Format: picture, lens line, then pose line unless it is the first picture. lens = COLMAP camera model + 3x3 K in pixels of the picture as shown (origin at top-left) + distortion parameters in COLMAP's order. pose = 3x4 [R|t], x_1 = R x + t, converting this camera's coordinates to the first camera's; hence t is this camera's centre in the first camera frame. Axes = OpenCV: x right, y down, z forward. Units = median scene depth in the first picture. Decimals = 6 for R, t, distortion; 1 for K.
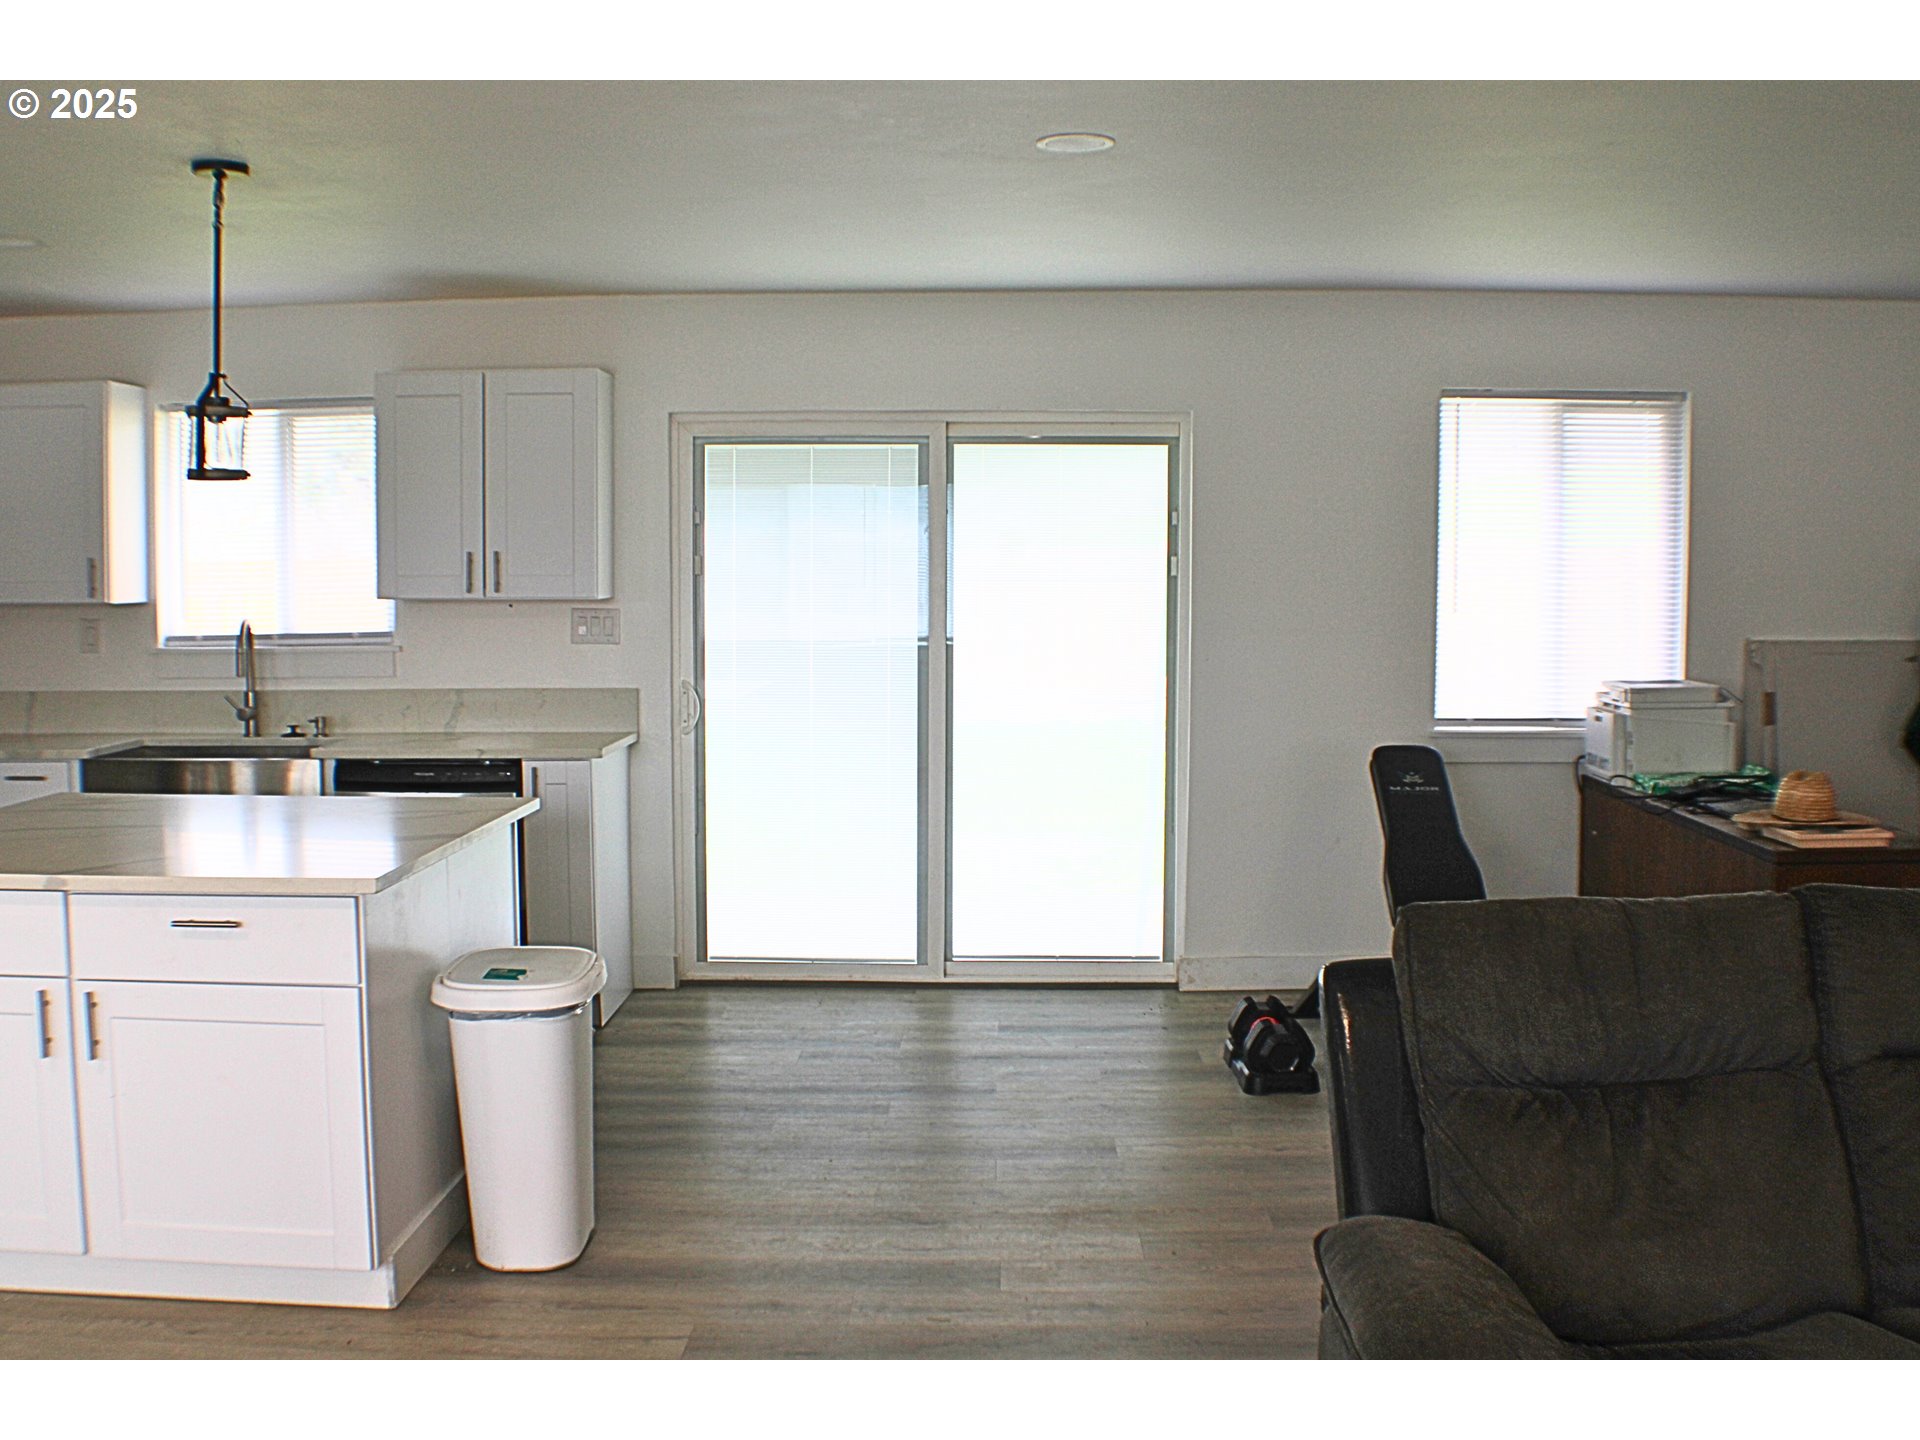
lens RADIAL K [[1903.7, 0, 951.1], [0, 1903.7, 720.9], [0, 0, 1]] dist [-0.207734, 0.102826]
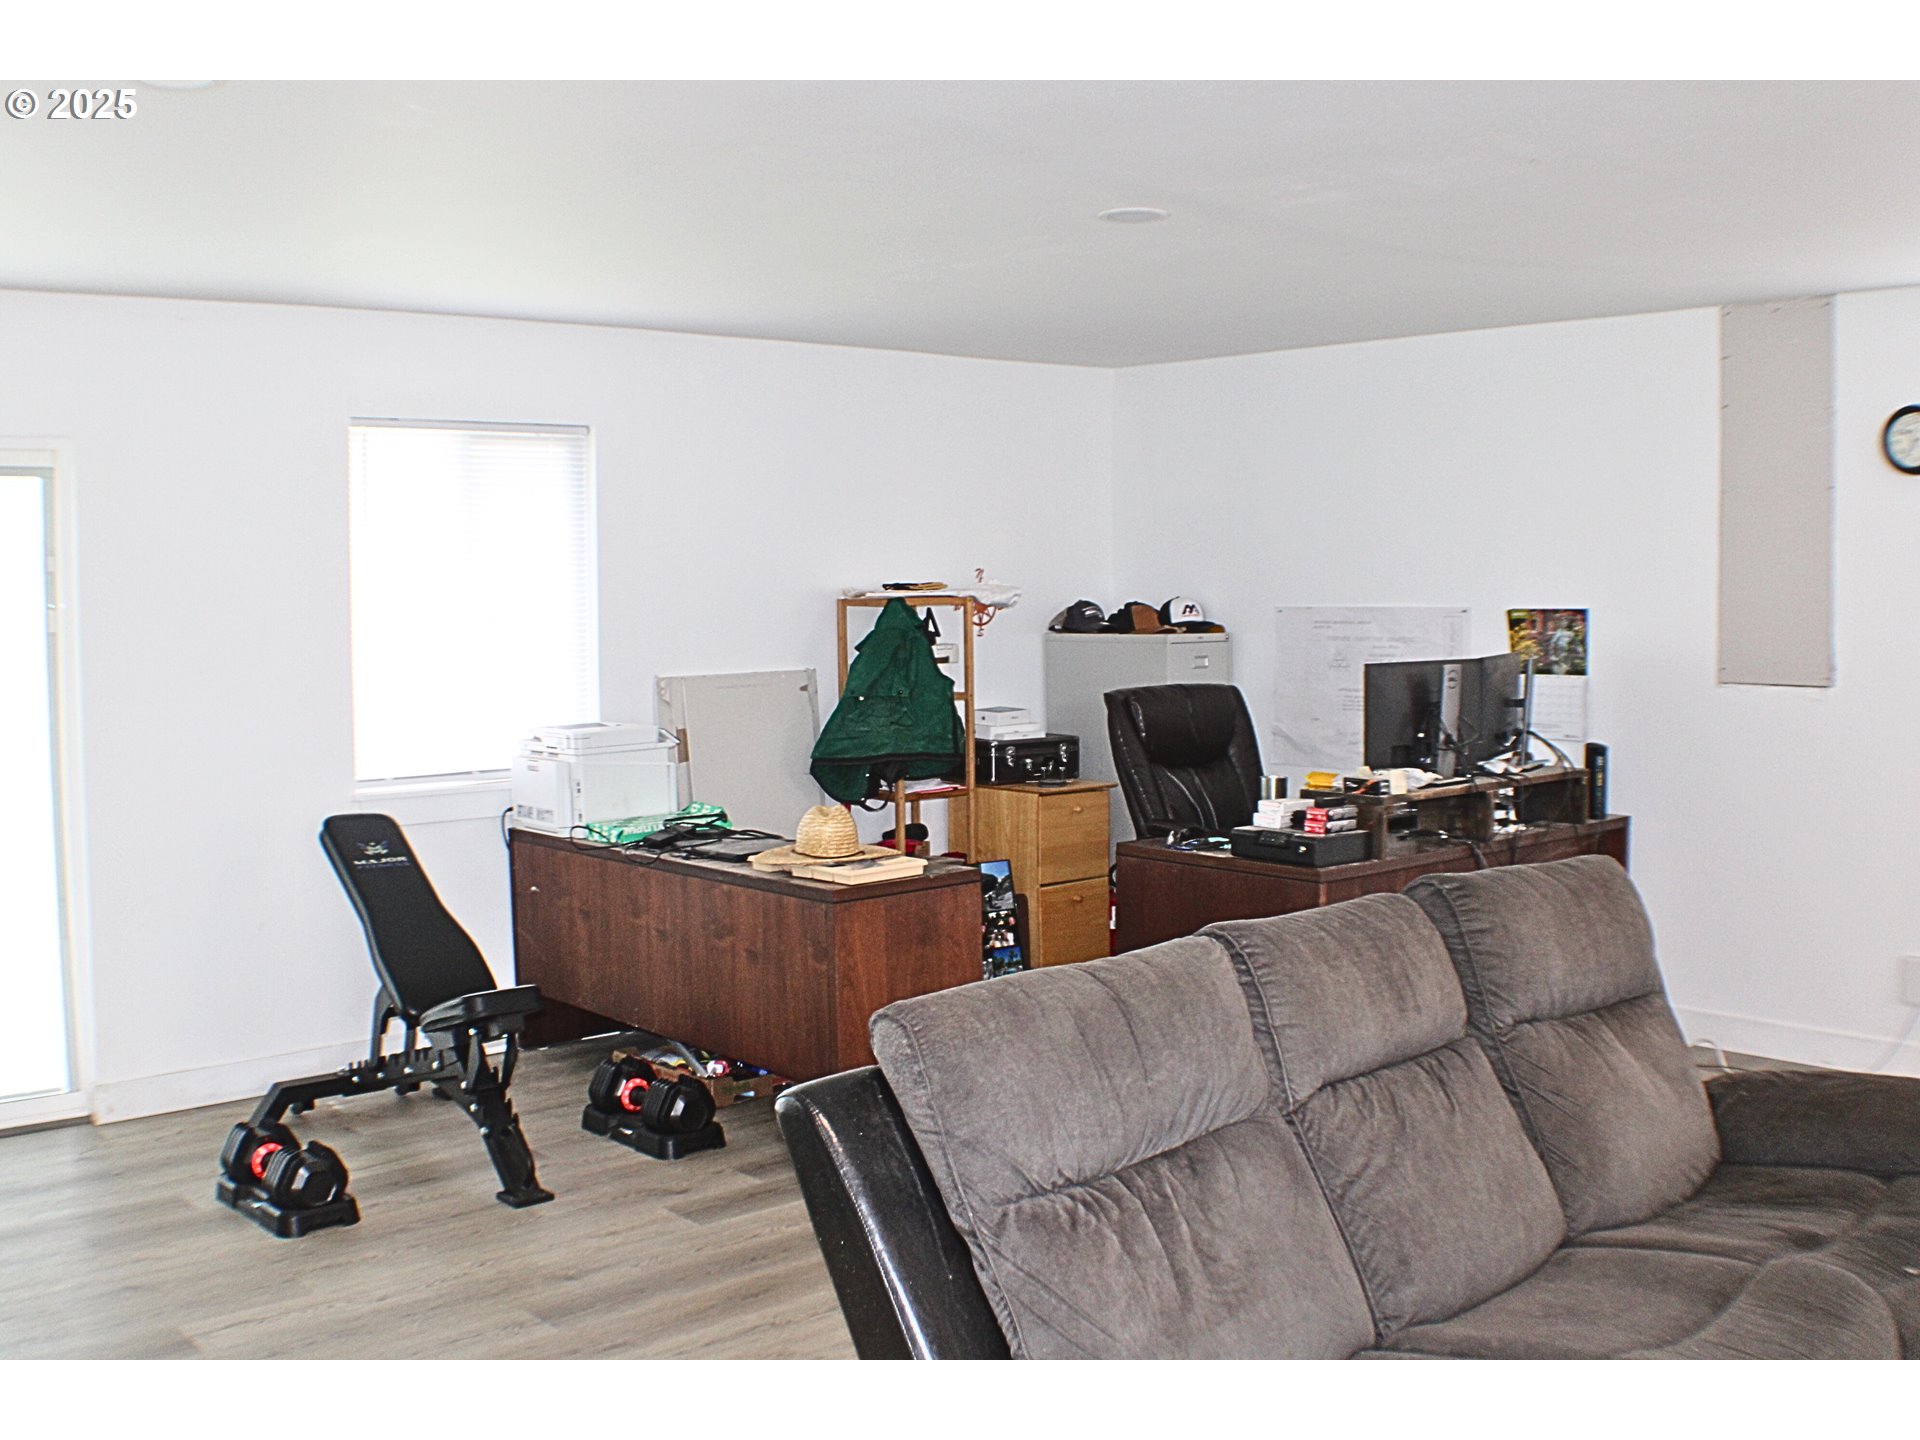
lens RADIAL K [[1903.7, 0, 951.1], [0, 1903.7, 720.9], [0, 0, 1]] dist [-0.207734, 0.102826]
pose [[0.744265, -0.053034, 0.665776, -0.131082], [0.068154, 0.997669, 0.003283, -0.013950], [-0.664398, 0.042932, 0.746145, 0.146859]]
